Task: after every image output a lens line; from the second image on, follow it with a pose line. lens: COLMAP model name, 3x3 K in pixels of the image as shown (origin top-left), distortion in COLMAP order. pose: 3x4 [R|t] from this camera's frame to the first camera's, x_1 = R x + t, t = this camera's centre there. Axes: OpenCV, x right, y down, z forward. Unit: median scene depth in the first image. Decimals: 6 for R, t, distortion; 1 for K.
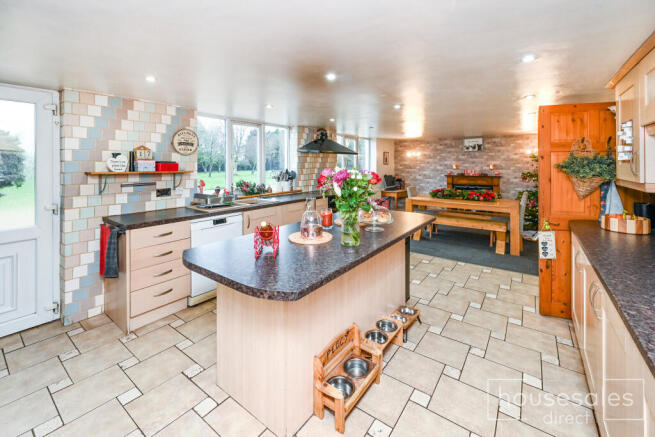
lens RADIAL K [[271.7, 0, 335.0], [0, 271.7, 163.5], [0, 0, 1]] dist [-0.003764, -0.000097]
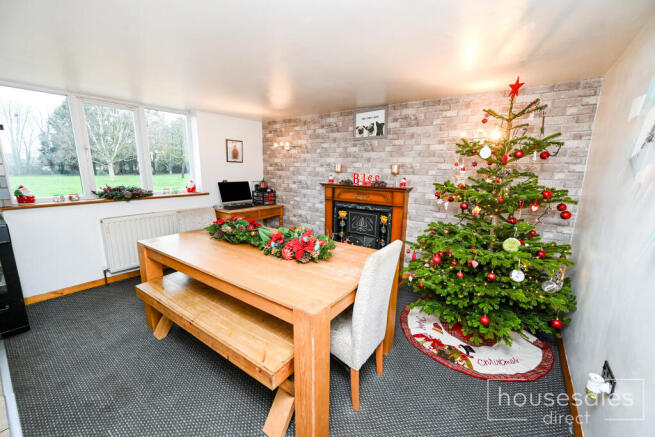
lens RADIAL K [[271.7, 0, 328.1], [0, 271.7, 219.9], [0, 0, 1]] dist [-0.003764, -0.000097]
pose [[0.999712, 0.015349, 0.018434, 0.420259], [-0.018526, 0.982214, 0.186846, 0.013244], [-0.015238, -0.187134, 0.982216, 0.466531]]
